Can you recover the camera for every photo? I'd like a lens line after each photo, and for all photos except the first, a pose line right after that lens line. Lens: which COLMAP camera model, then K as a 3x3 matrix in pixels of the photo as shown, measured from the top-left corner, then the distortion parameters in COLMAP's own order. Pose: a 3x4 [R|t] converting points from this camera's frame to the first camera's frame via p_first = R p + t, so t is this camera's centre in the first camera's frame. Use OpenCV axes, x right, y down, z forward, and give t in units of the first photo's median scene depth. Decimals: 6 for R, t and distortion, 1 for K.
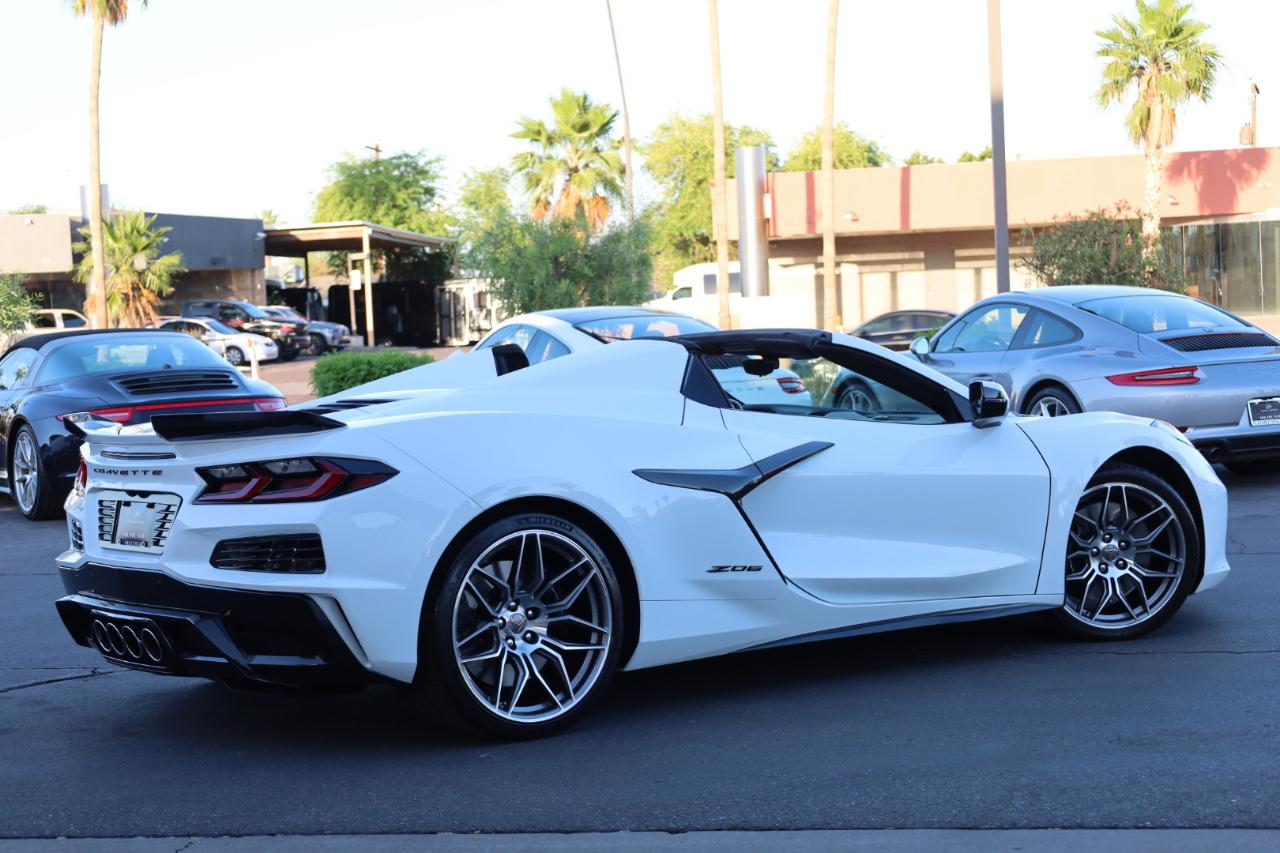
lens RADIAL K [[2232.2, 0, 638.0], [0, 2232.2, 424.0], [0, 0, 1]] dist [0.005593, -0.054181]
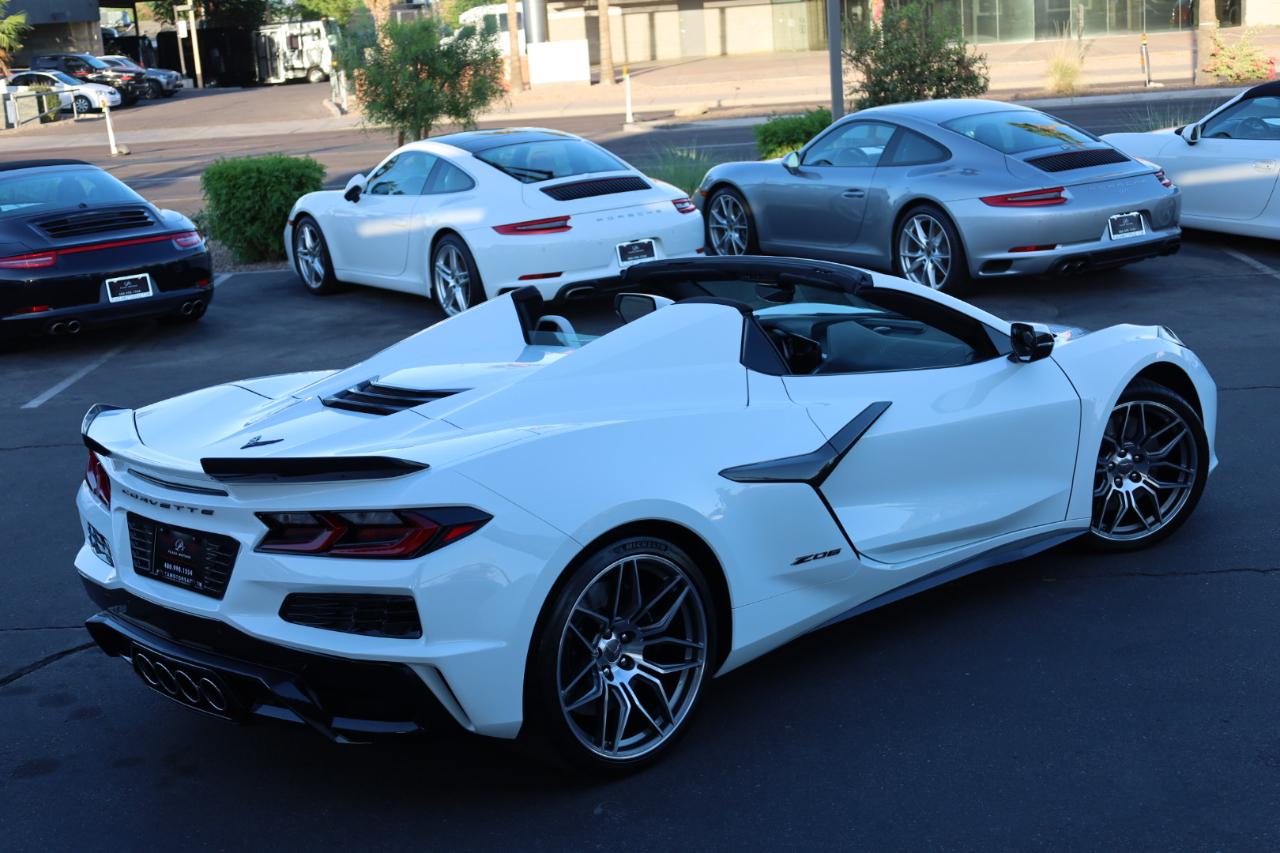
lens RADIAL K [[1828.9, 0, 641.6], [0, 1828.9, 429.4], [0, 0, 1]] dist [0.007855, 0.029397]
pose [[0.992325, -0.050220, 0.113000, -0.054813], [0.031115, 0.985823, 0.164880, -0.056510], [-0.119678, -0.160098, 0.979819, 0.116269]]
